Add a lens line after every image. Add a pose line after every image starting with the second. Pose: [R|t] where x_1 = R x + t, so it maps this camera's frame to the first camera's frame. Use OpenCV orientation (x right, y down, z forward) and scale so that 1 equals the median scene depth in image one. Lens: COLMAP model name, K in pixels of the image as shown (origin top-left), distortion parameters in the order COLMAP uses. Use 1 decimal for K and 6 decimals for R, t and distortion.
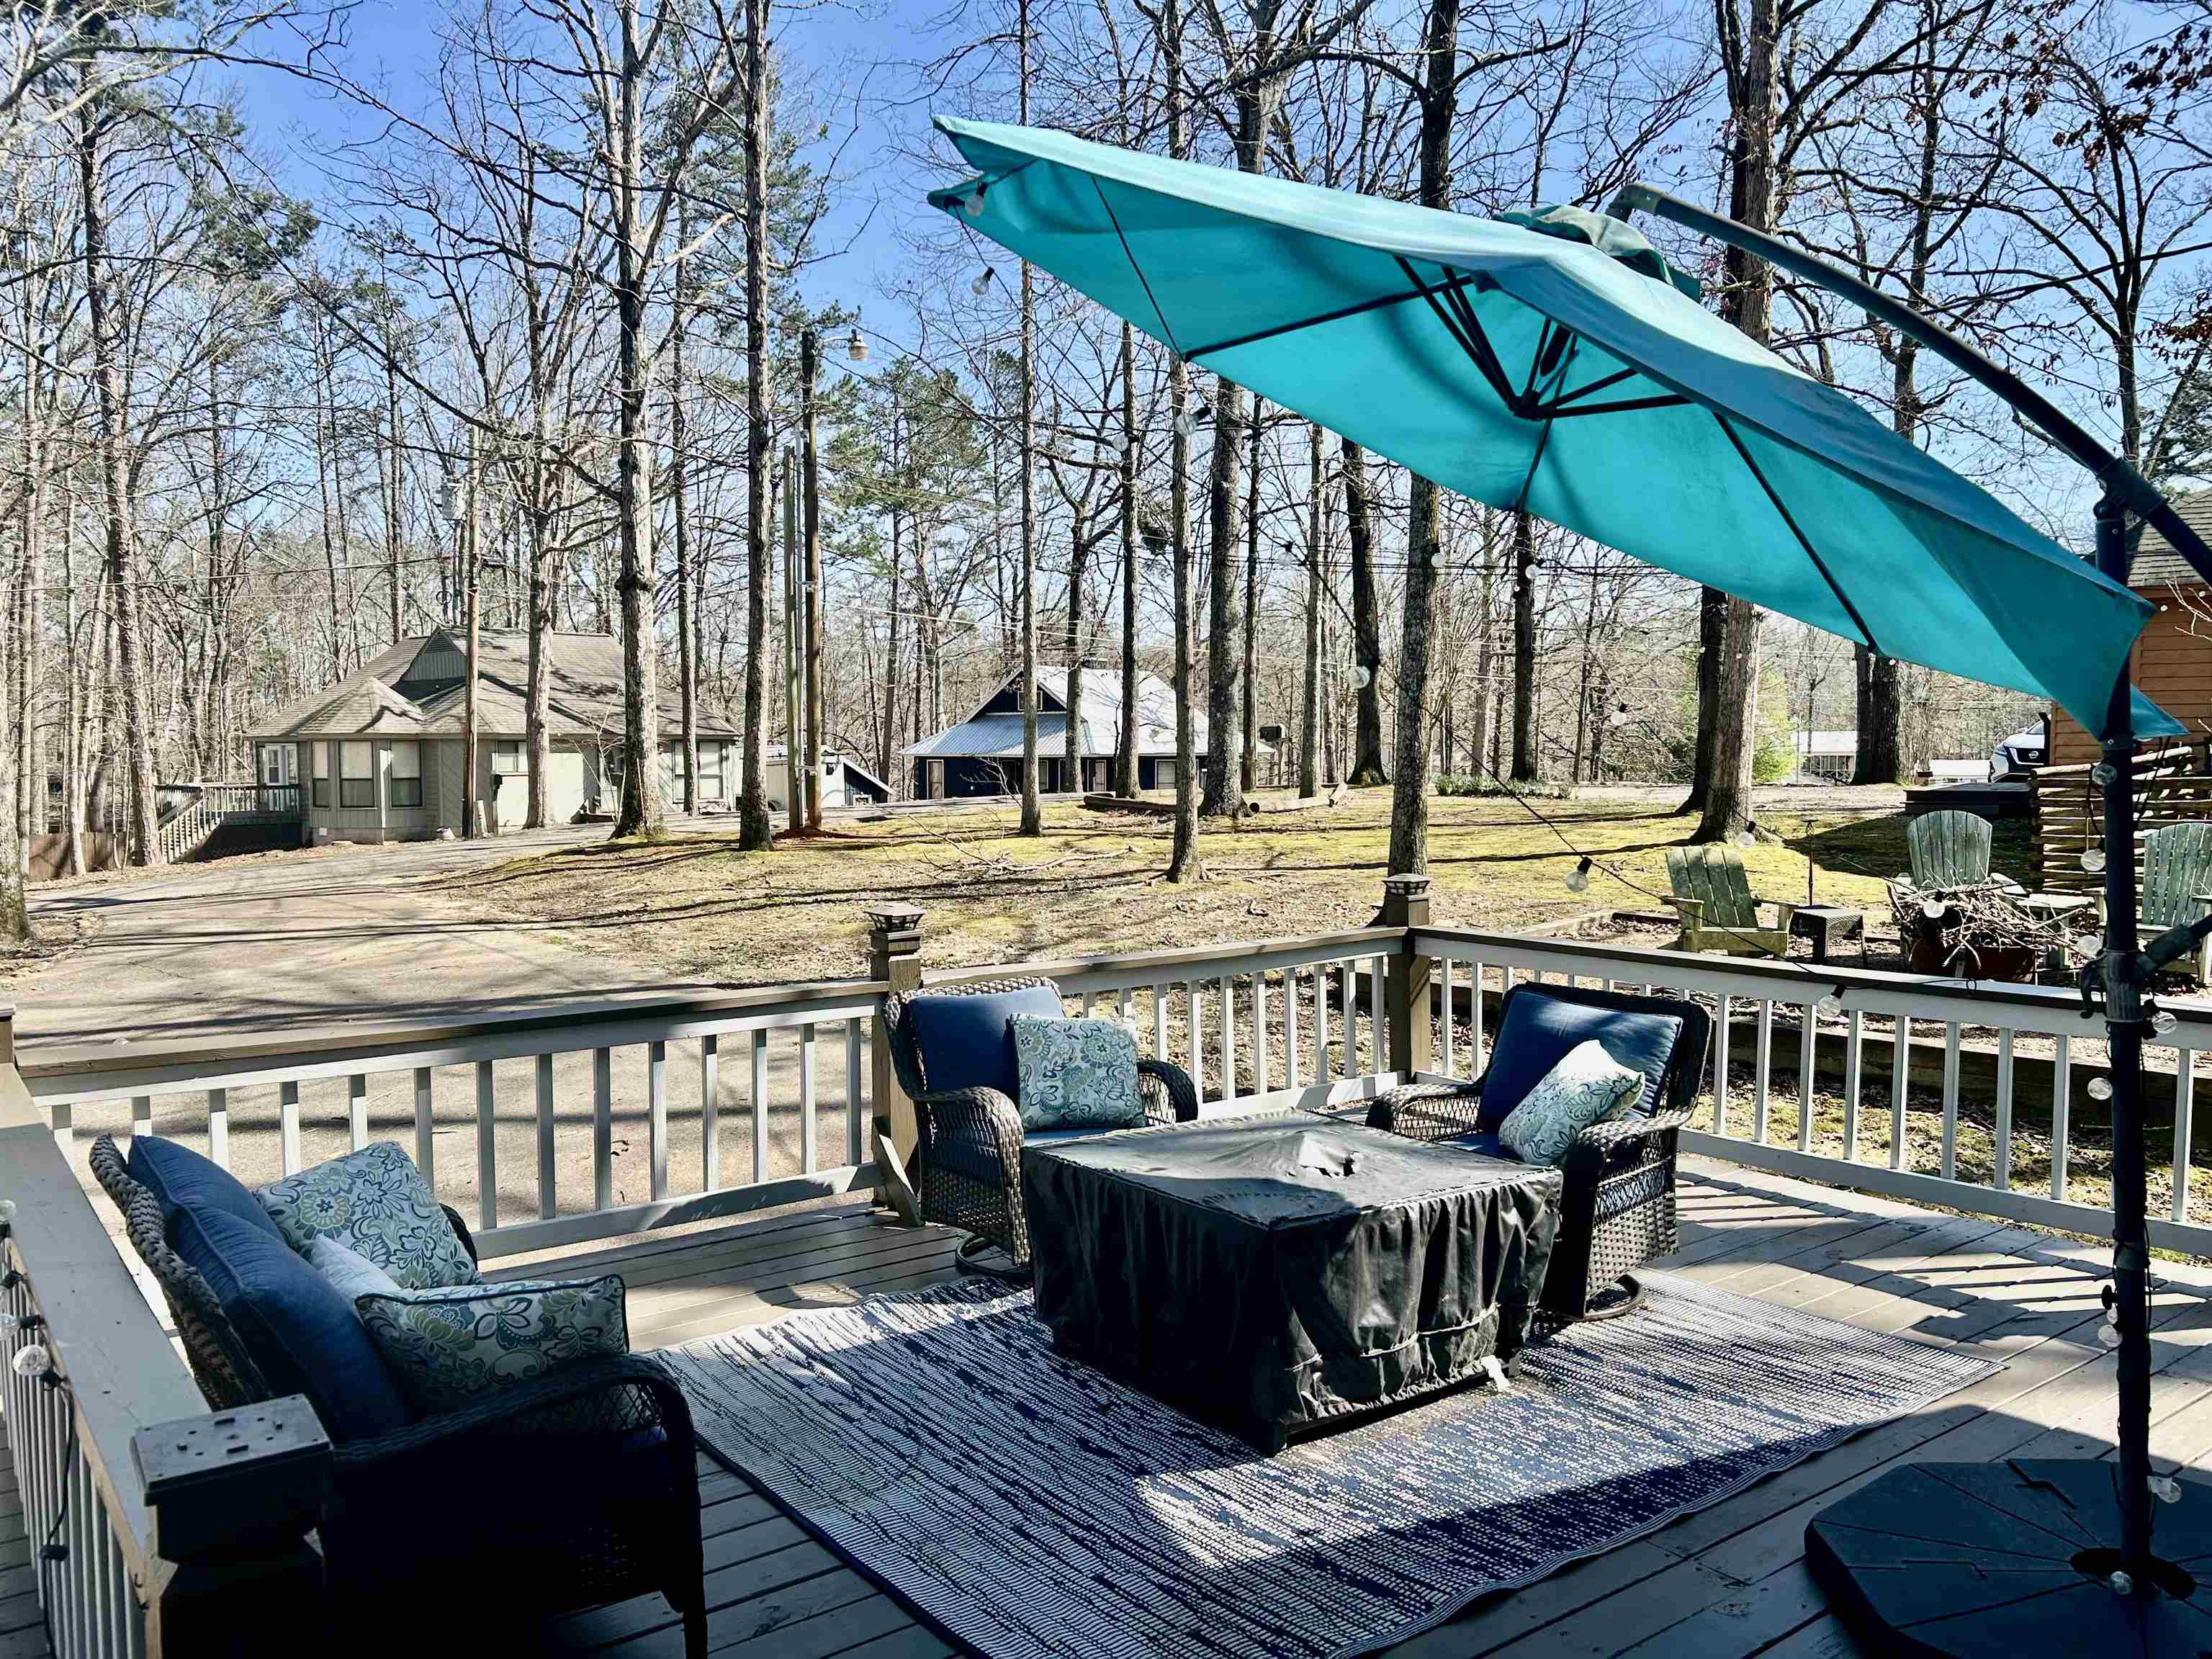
lens RADIAL K [[1686.7, 0, 1106.0], [0, 1686.7, 829.5], [0, 0, 1]] dist [0.078911, -0.101248]
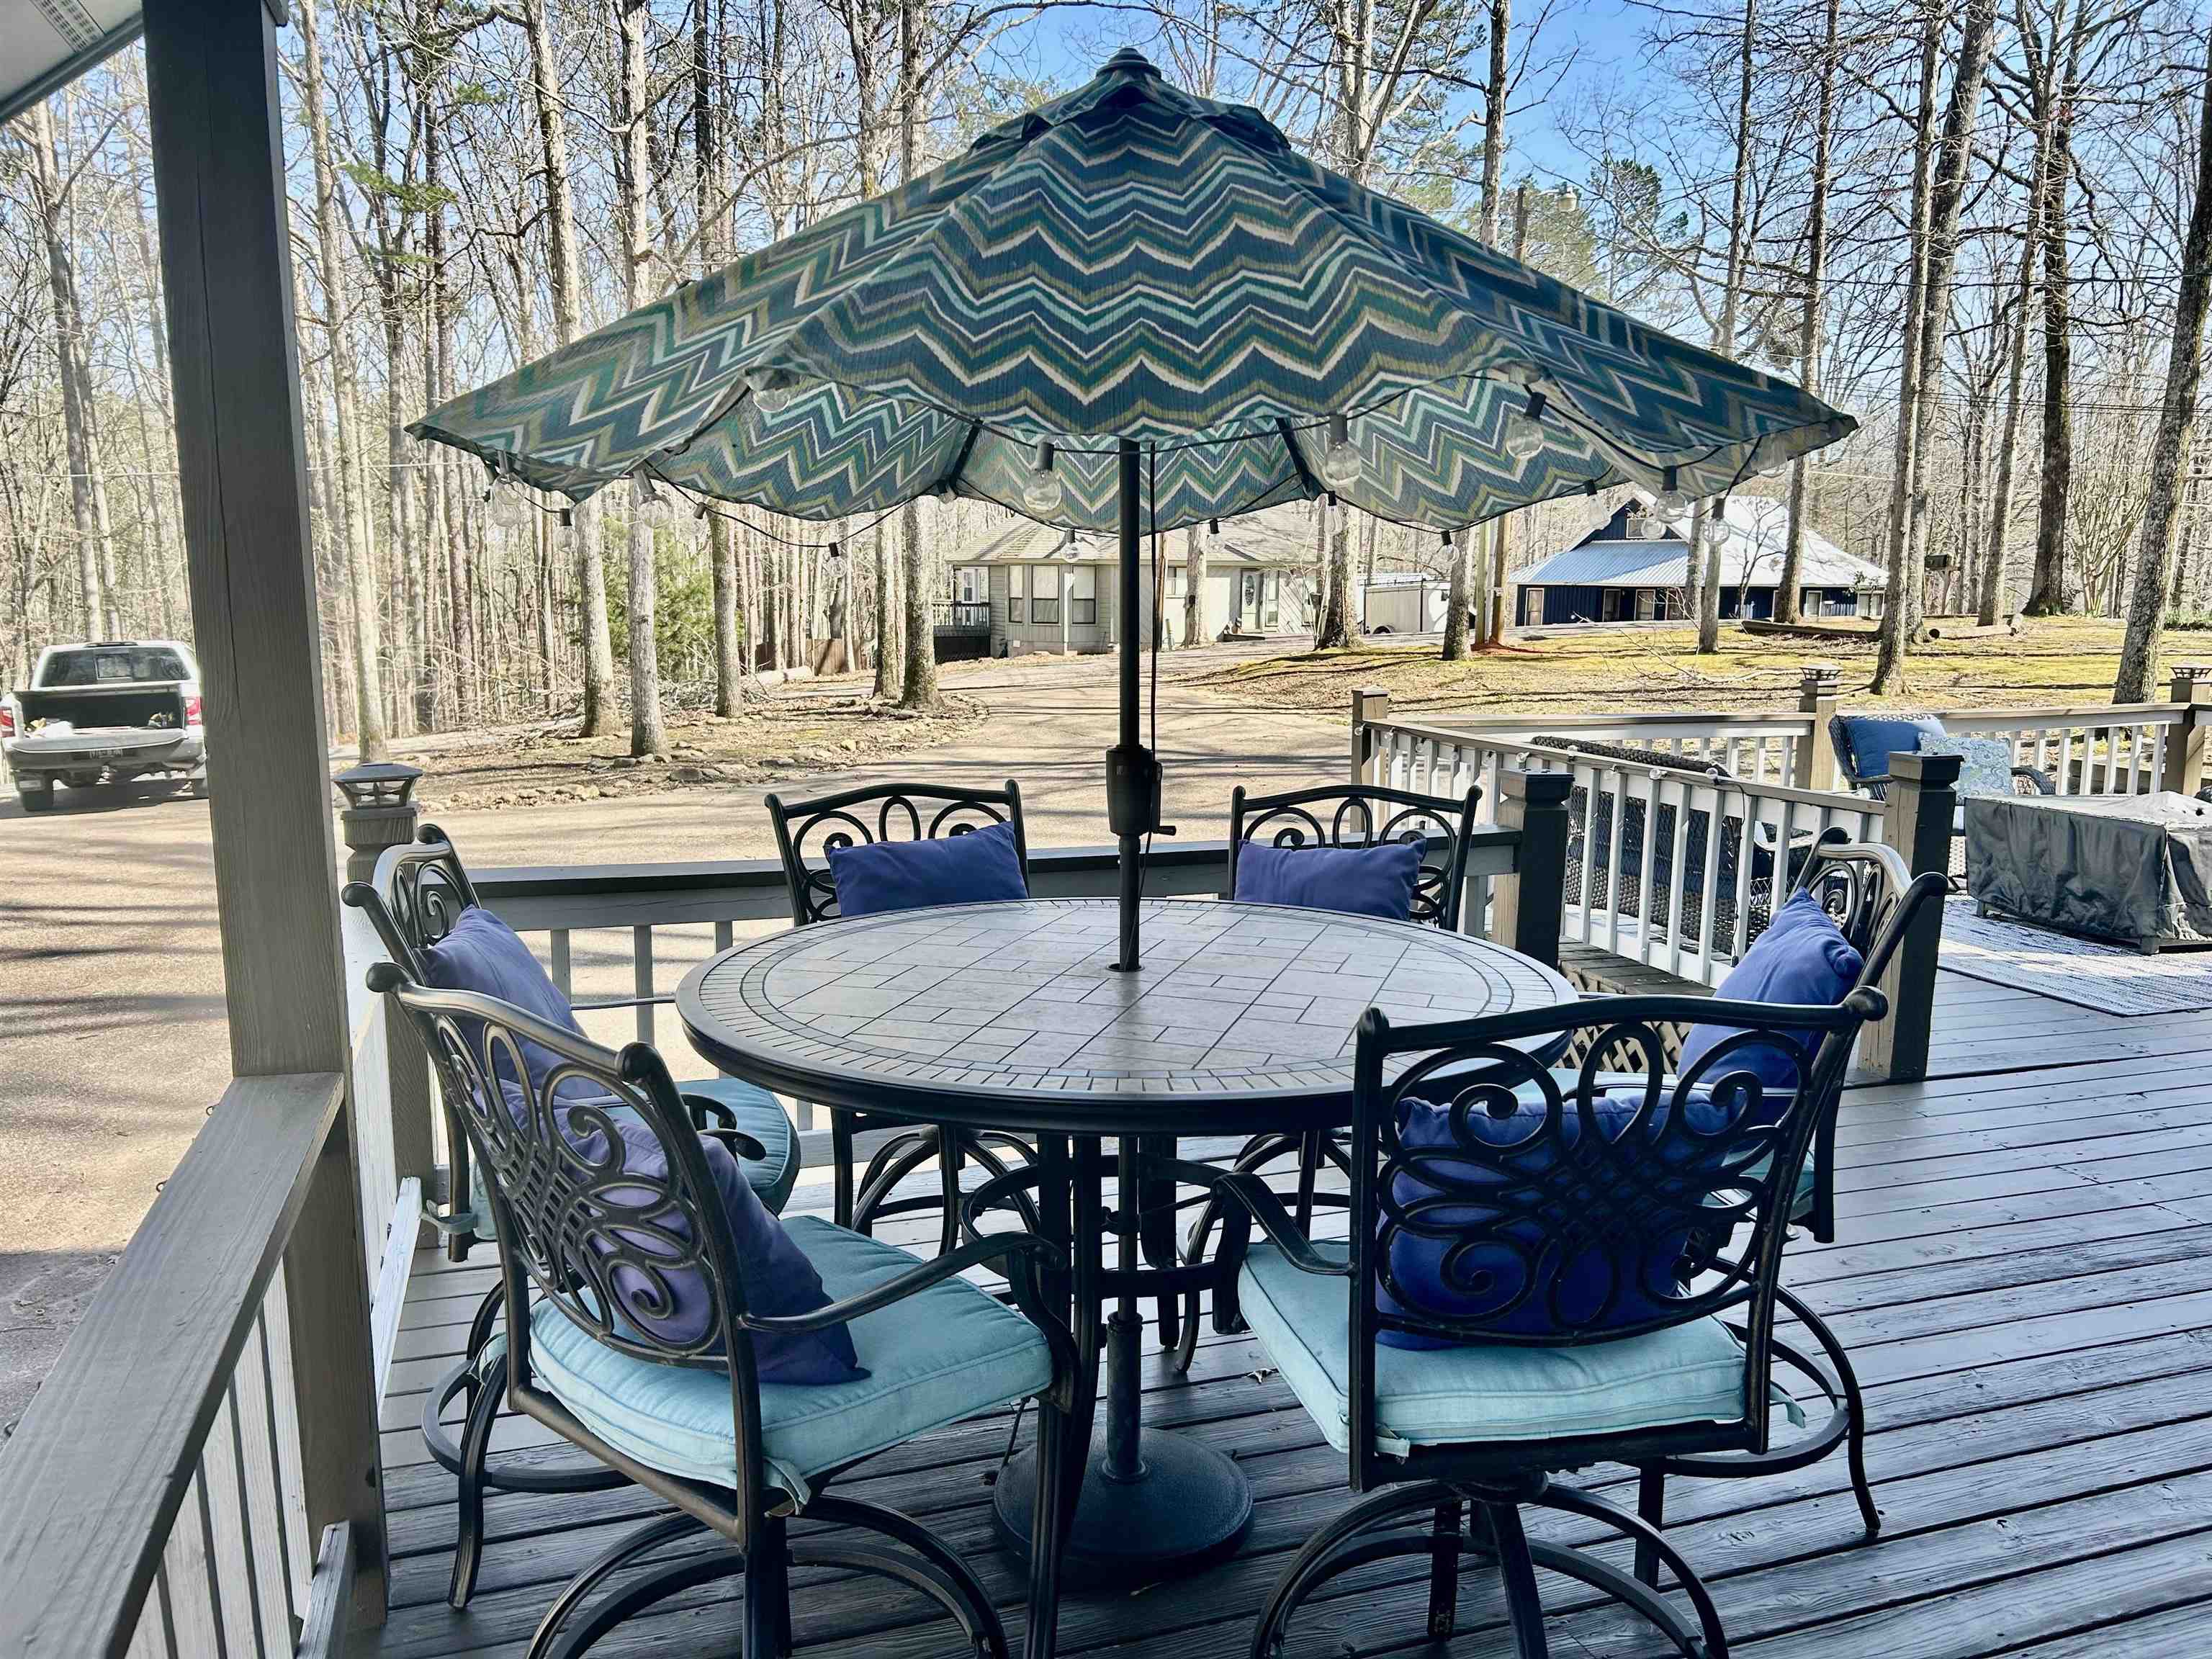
lens RADIAL K [[1686.7, 0, 1106.0], [0, 1686.7, 829.5], [0, 0, 1]] dist [0.078911, -0.101248]
pose [[0.947518, 0.059032, -0.314204, -0.049644], [-0.027632, 0.994249, 0.103471, 0.010670], [0.318505, -0.089359, 0.943700, -0.133307]]
